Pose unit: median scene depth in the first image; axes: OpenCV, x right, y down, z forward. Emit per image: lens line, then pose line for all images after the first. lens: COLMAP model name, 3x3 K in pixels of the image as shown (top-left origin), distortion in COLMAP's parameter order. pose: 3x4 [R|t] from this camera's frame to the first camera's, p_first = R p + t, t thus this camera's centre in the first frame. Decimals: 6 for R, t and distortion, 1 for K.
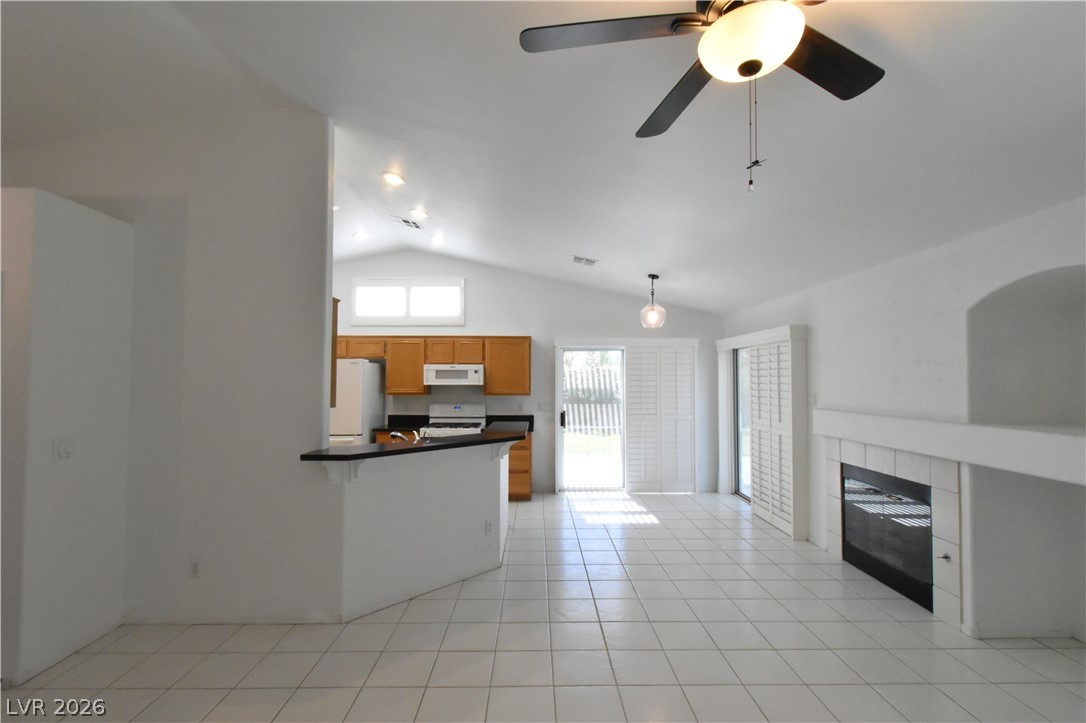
lens RADIAL K [[484.3, 0, 540.8], [0, 484.3, 364.6], [0, 0, 1]] dist [0.002647, -0.001365]
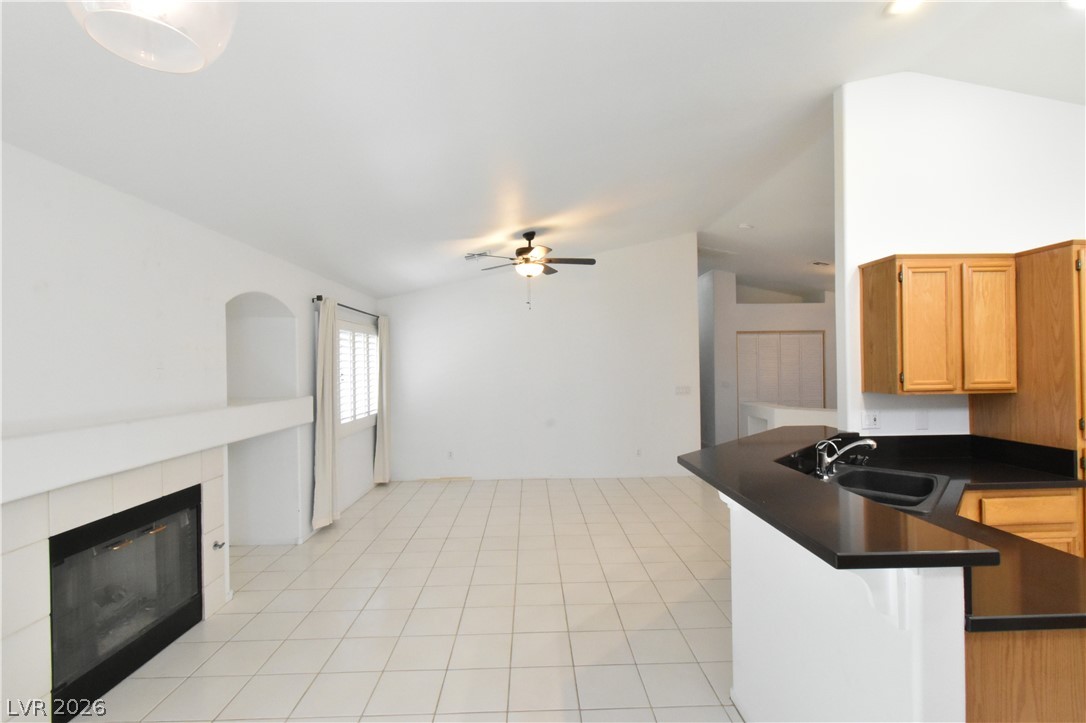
lens RADIAL K [[484.3, 0, 545.9], [0, 484.3, 367.7], [0, 0, 1]] dist [0.002647, -0.001365]
pose [[-0.999828, 0.011286, -0.014710, 0.082734], [0.011659, 0.999606, -0.025521, 0.033000], [0.014416, -0.025689, -0.999566, 0.998962]]
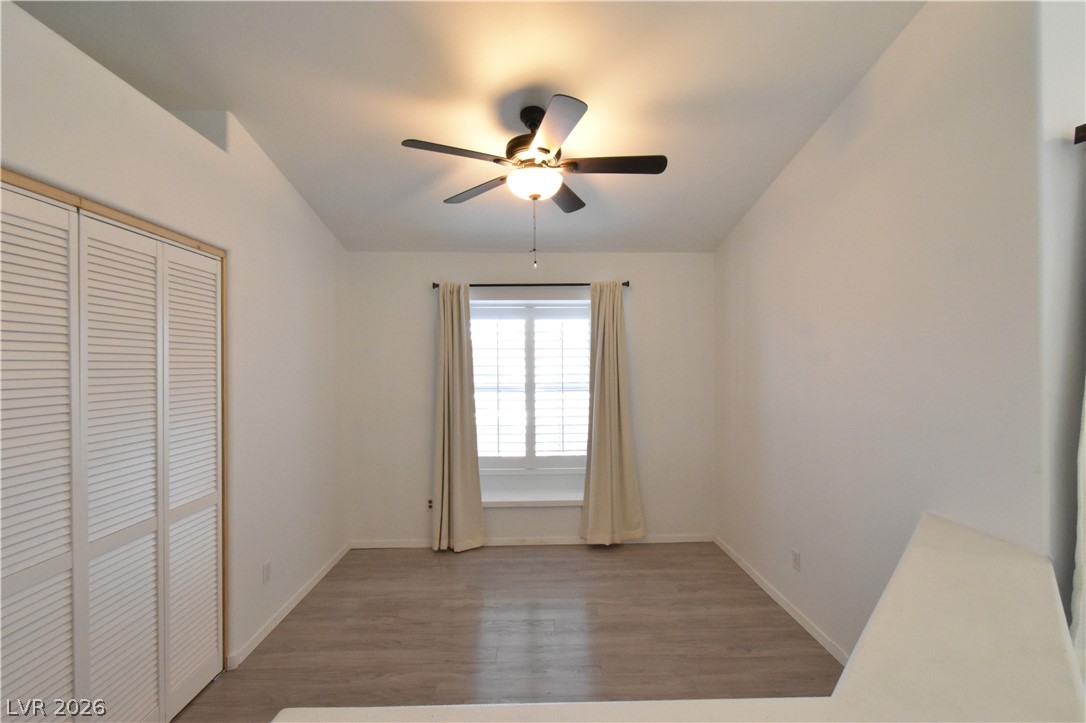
lens RADIAL K [[484.3, 0, 537.2], [0, 484.3, 362.3], [0, 0, 1]] dist [0.002647, -0.001365]
pose [[0.019075, -0.003601, -0.999812, -0.347844], [0.038388, 0.999259, -0.002867, -0.000768], [0.999081, -0.038326, 0.019199, -0.148398]]
